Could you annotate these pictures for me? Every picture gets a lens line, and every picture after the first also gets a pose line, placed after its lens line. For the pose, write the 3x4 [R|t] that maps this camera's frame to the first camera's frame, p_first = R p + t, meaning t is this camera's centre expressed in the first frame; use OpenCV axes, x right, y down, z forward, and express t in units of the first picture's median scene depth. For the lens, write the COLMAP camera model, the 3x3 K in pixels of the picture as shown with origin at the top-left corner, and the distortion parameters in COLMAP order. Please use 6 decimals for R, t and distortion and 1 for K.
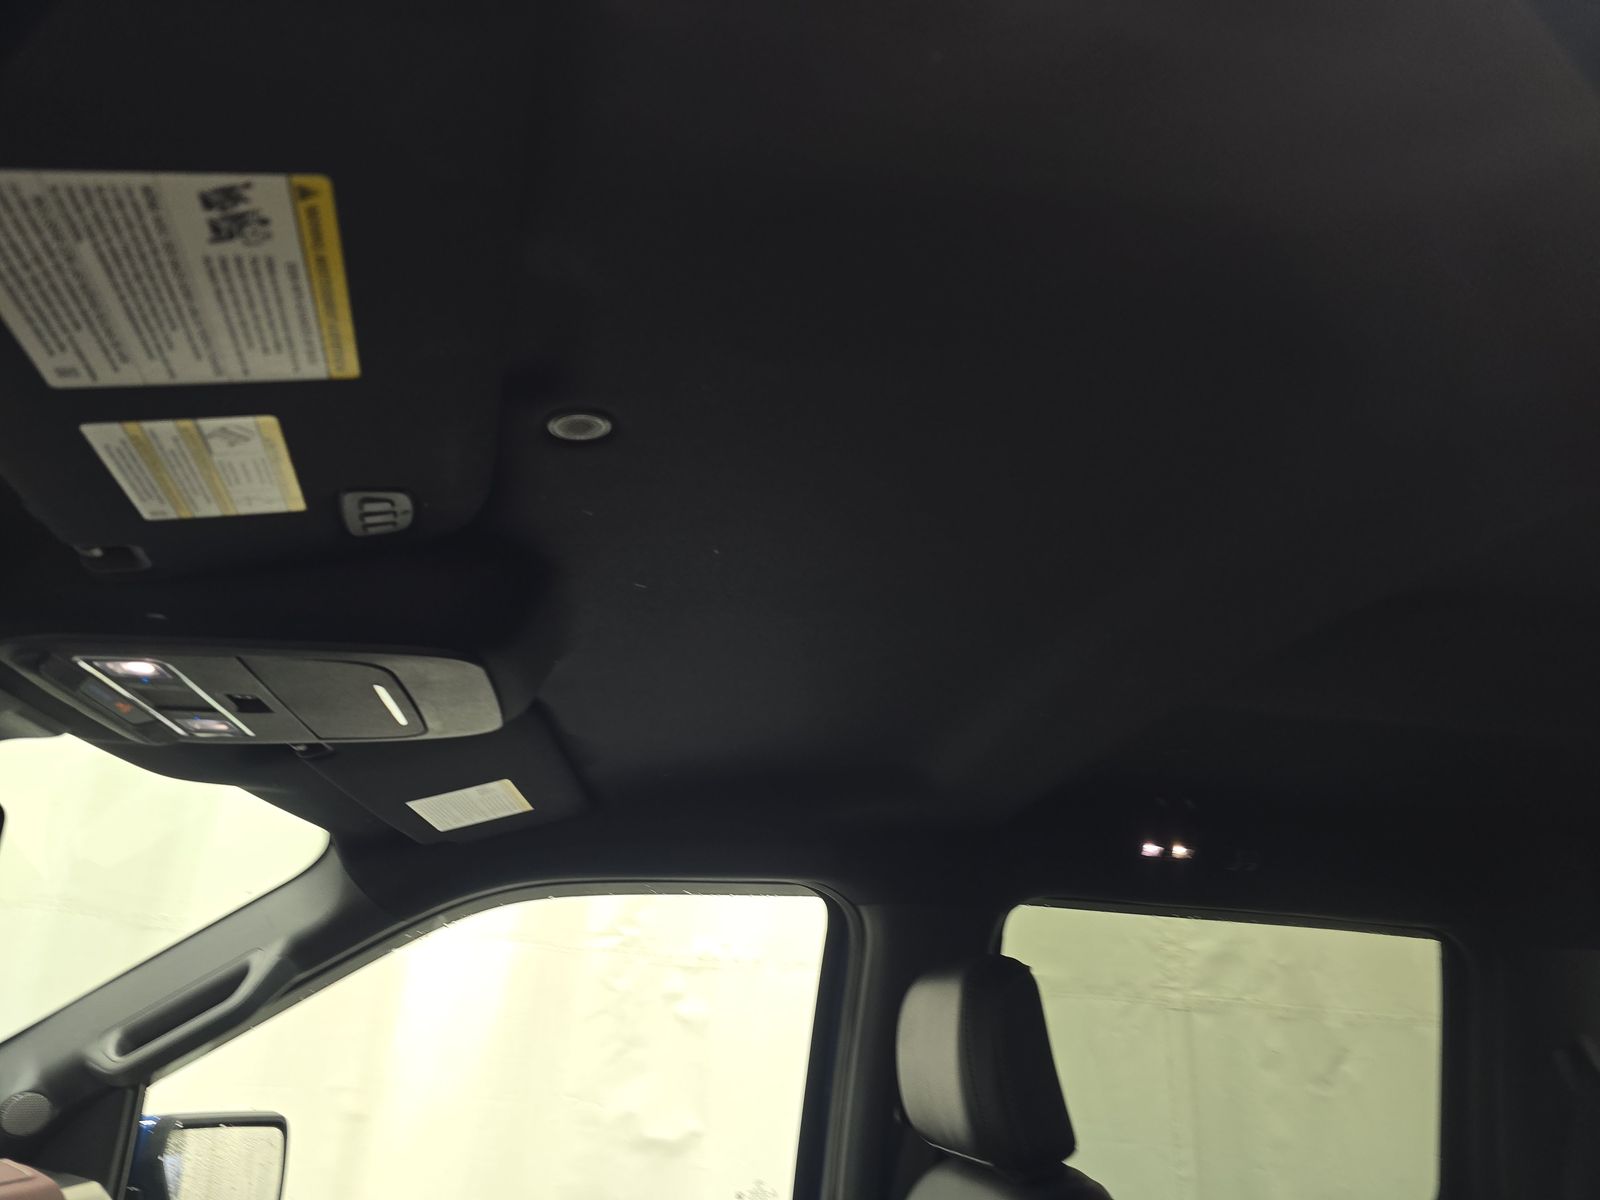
lens RADIAL K [[1075.4, 0, 793.3], [0, 1075.4, 603.4], [0, 0, 1]] dist [0.062978, -0.053441]
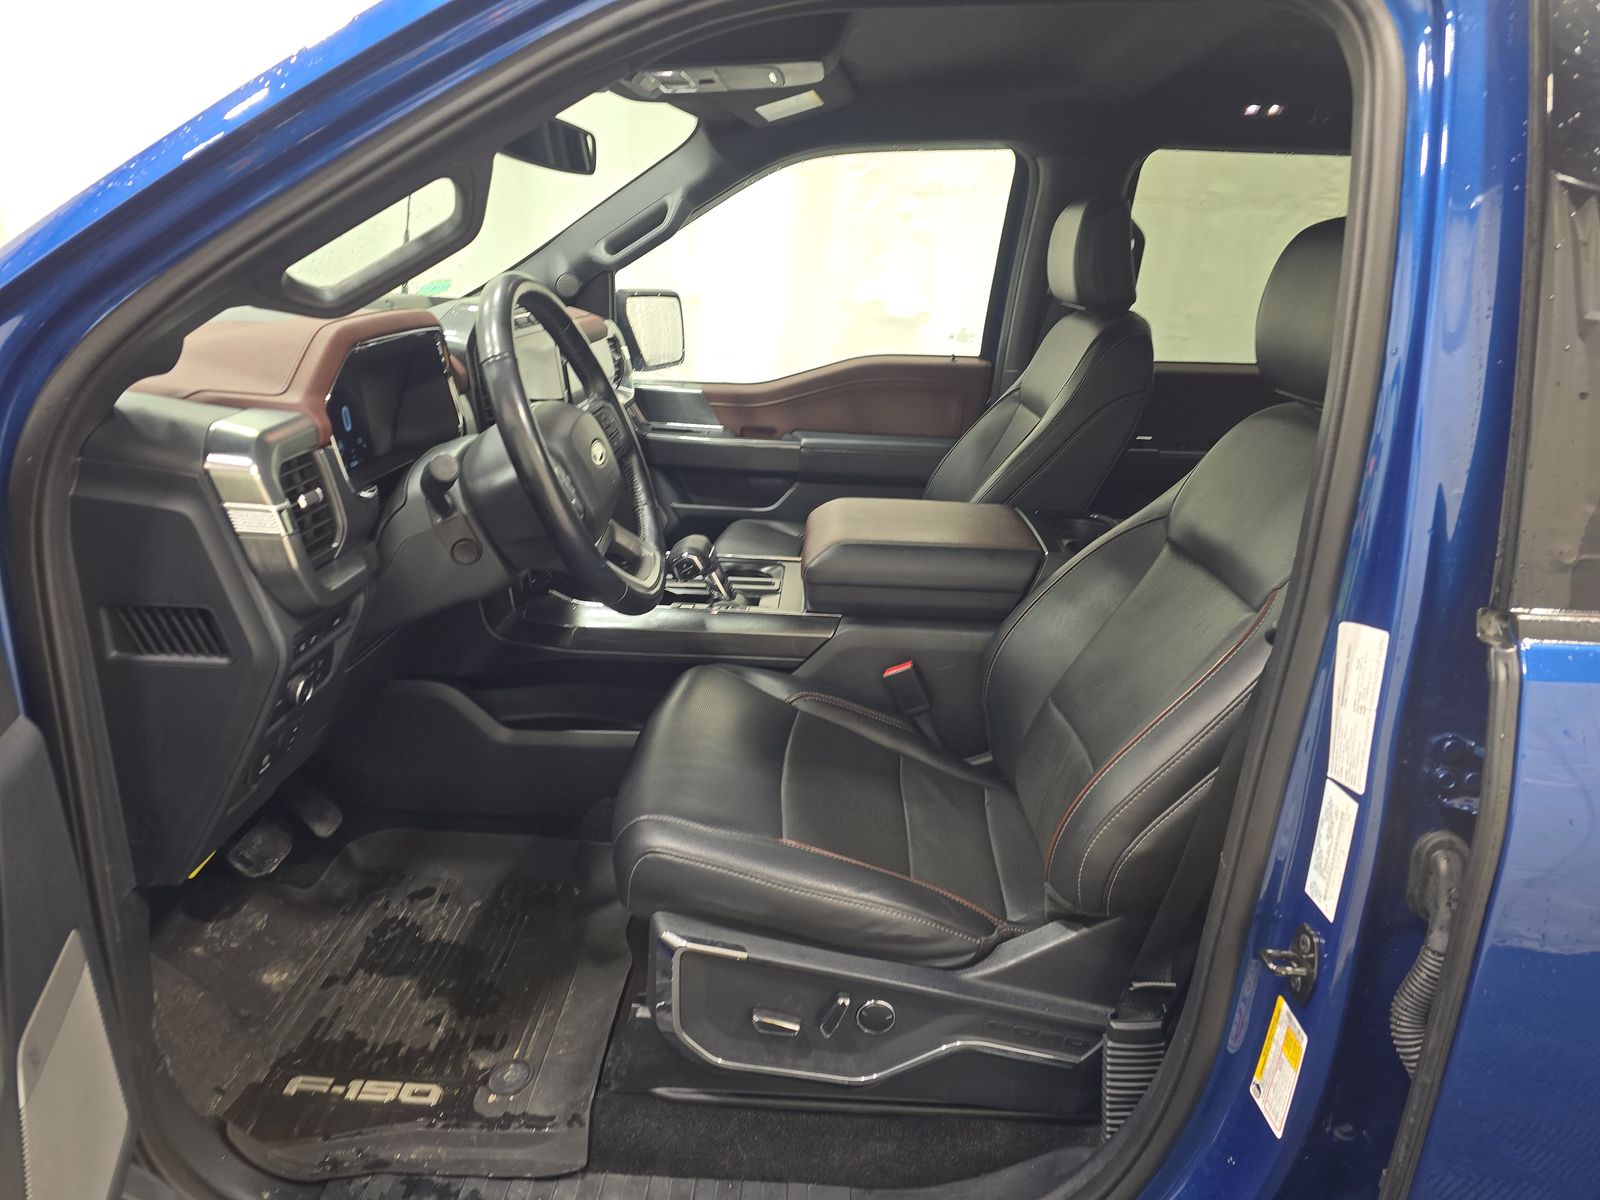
lens RADIAL K [[1075.4, 0, 793.3], [0, 1075.4, 603.4], [0, 0, 1]] dist [0.062978, -0.053441]
pose [[0.980679, 0.056193, -0.187378, 0.050101], [0.077498, 0.767885, 0.635882, -0.241344], [0.179617, -0.638118, 0.748694, -0.609620]]
